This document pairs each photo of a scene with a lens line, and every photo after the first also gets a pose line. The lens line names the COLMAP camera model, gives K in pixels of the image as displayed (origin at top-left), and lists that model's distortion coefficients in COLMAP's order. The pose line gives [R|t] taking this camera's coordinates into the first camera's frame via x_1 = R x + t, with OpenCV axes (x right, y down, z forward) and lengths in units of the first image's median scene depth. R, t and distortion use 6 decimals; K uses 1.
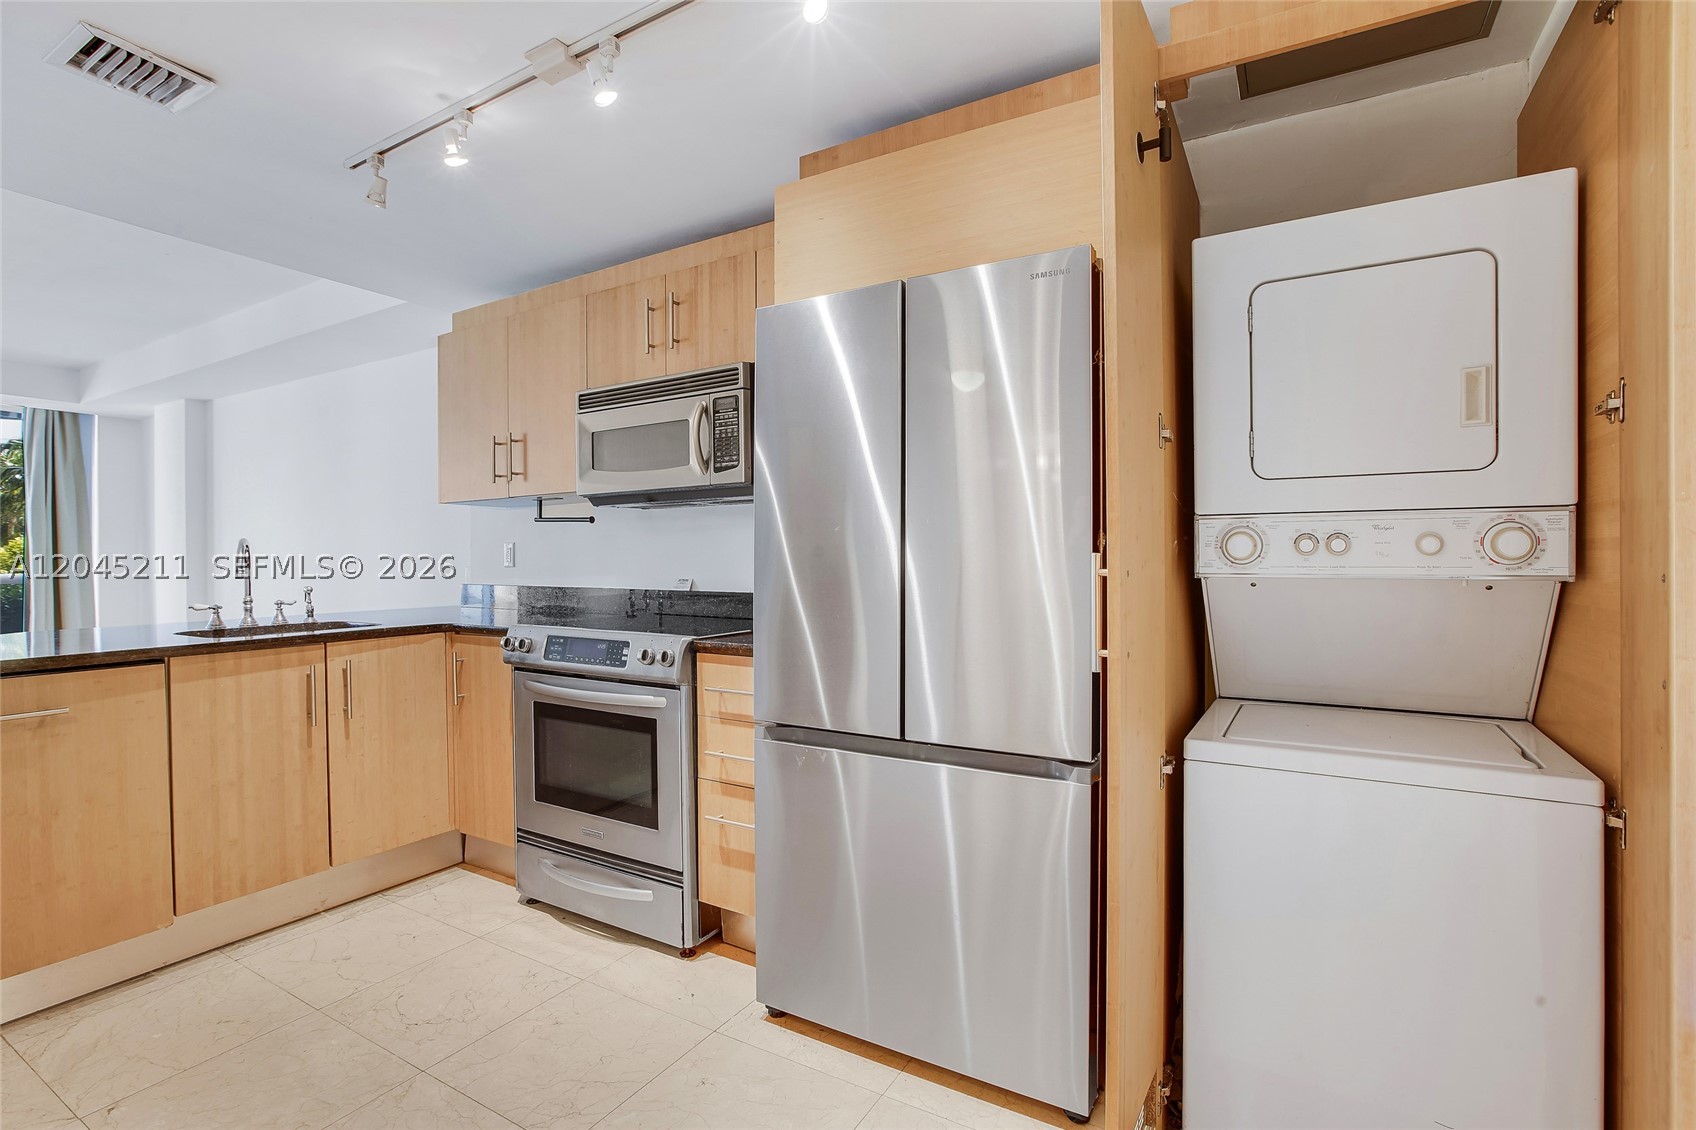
lens RADIAL K [[778.2, 0, 848.0], [0, 778.2, 565.0], [0, 0, 1]] dist [-0.054159, 0.017775]
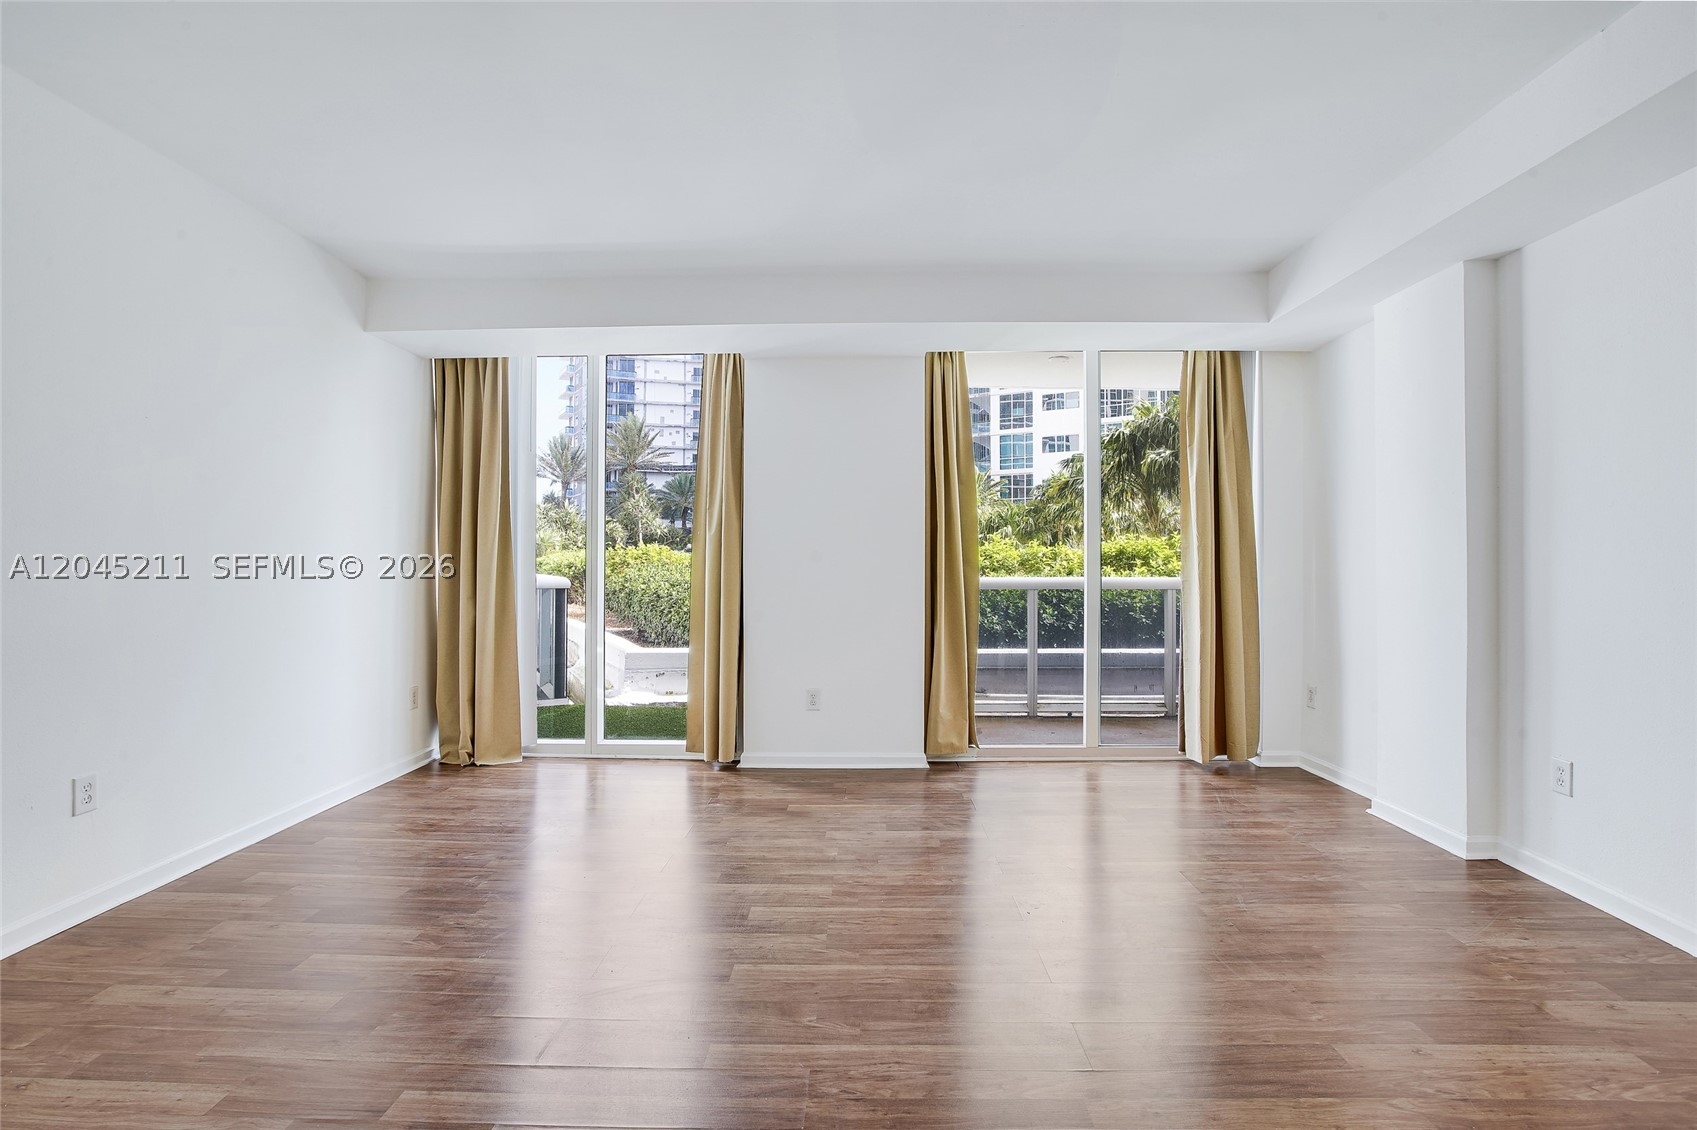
lens RADIAL K [[795.5, 0, 845.5], [0, 795.5, 566.7], [0, 0, 1]] dist [-0.044617, 0.019351]
pose [[0.471578, 0.007639, -0.881791, -1.373027], [-0.009578, 0.999948, 0.003540, -0.000341], [0.881773, 0.006776, 0.471626, 0.817789]]
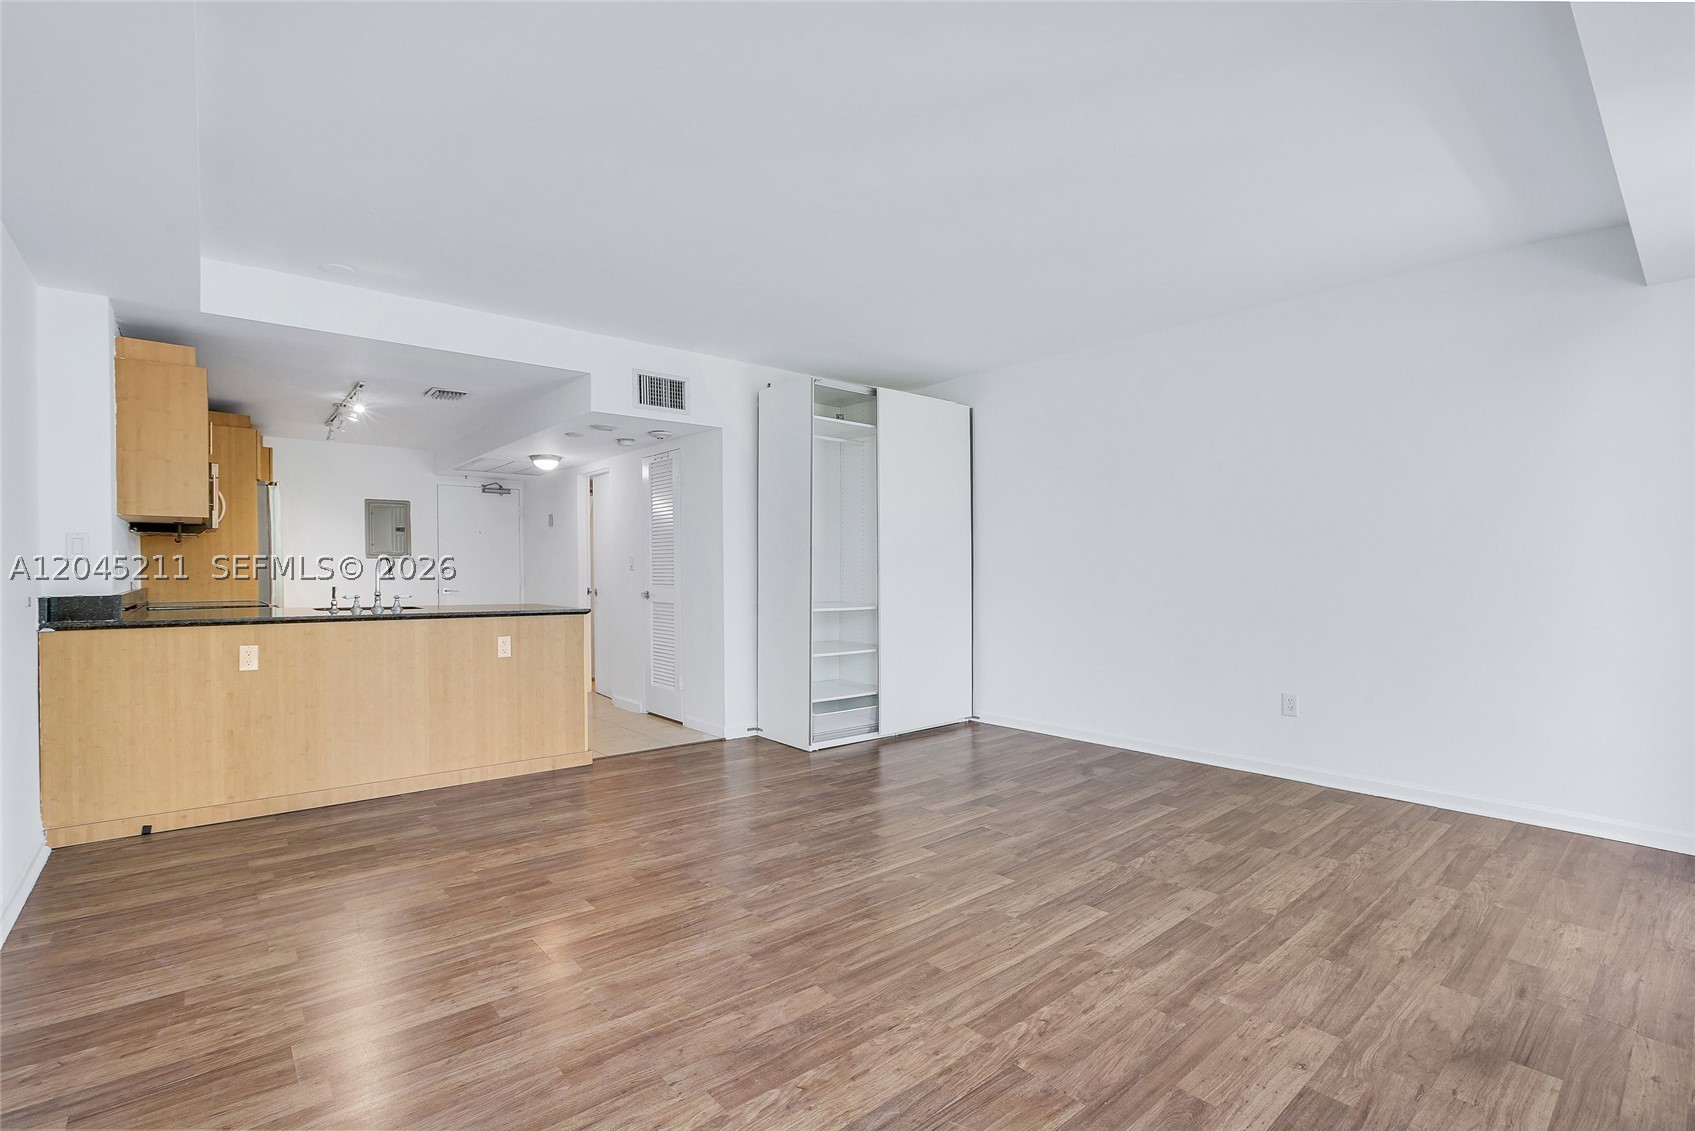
lens RADIAL K [[775.0, 0, 838.4], [0, 775.0, 549.6], [0, 0, 1]] dist [-0.035958, 0.001193]
pose [[-0.937944, 0.015659, 0.346432, -2.419146], [0.009689, 0.999773, -0.018958, -0.003956], [-0.346650, -0.014424, -0.937884, 2.339559]]
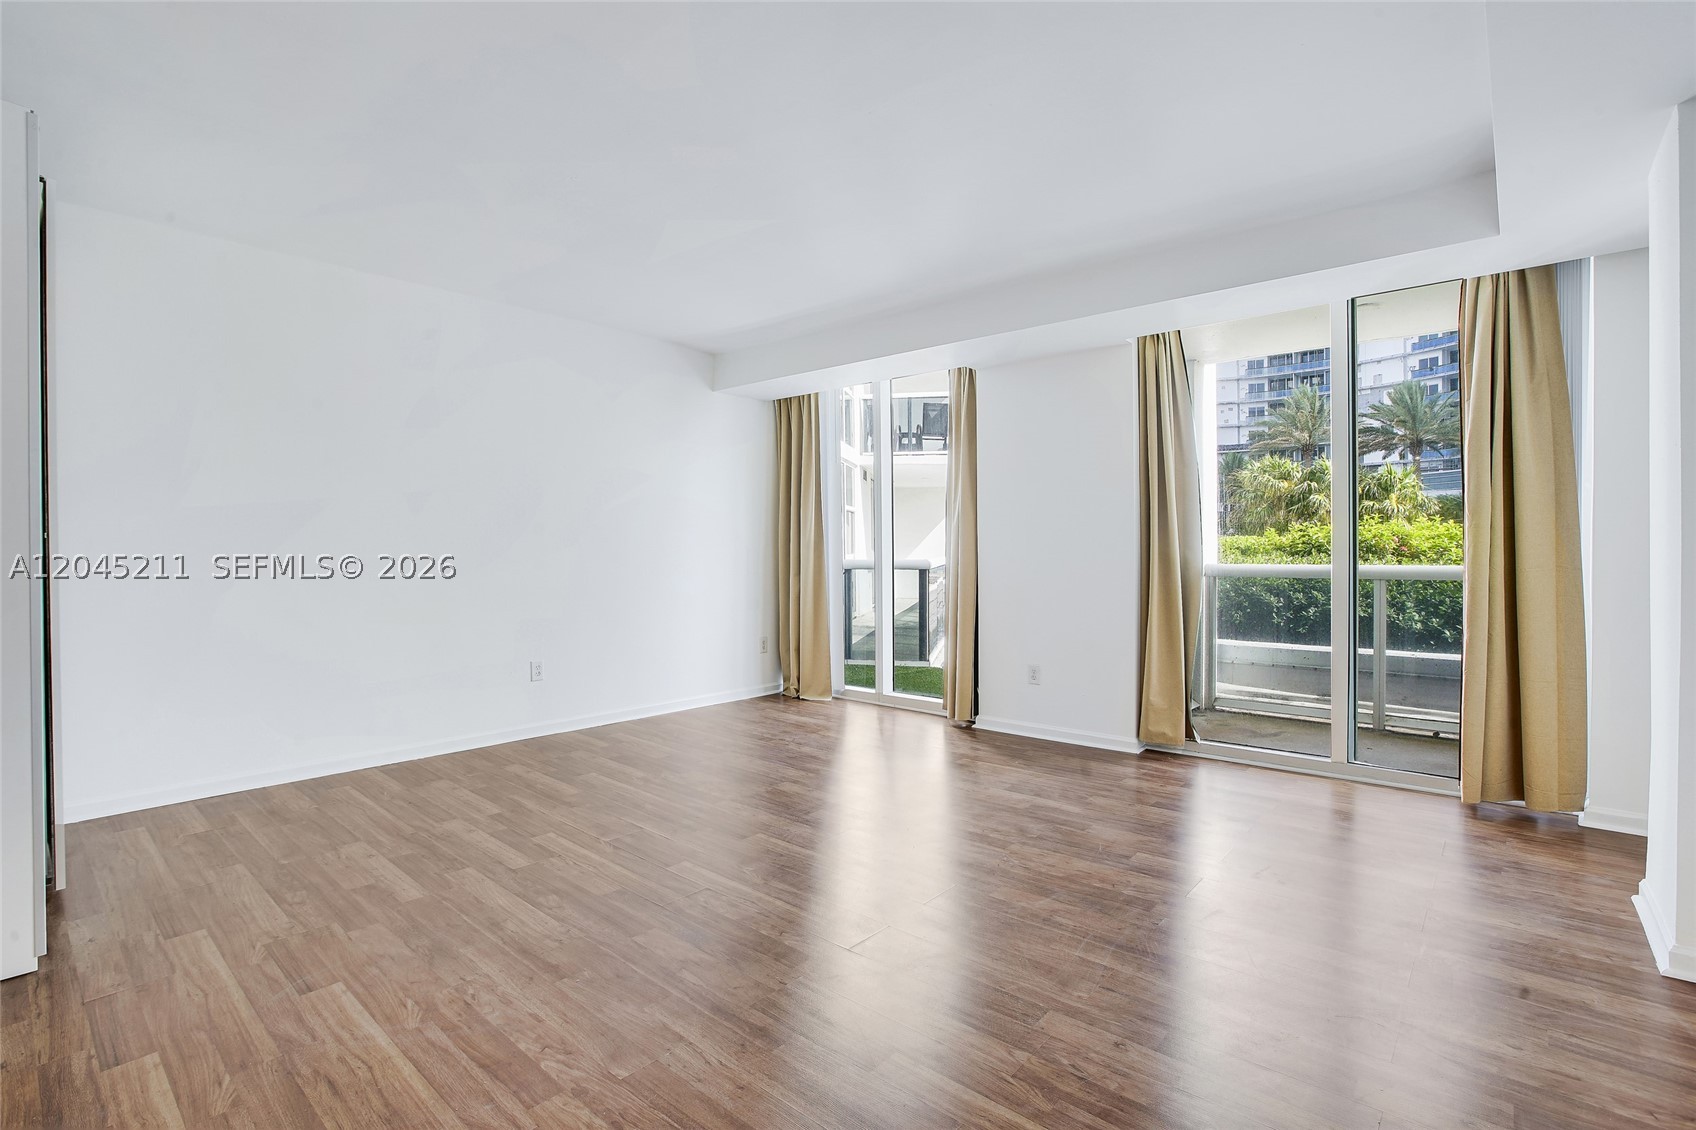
lens RADIAL K [[782.2, 0, 836.9], [0, 782.2, 553.4], [0, 0, 1]] dist [-0.067102, 0.030550]
pose [[-0.208298, 0.009304, -0.978021, -1.011739], [-0.005778, 0.999926, 0.010743, -0.008339], [0.978048, 0.007889, -0.208229, 1.543201]]
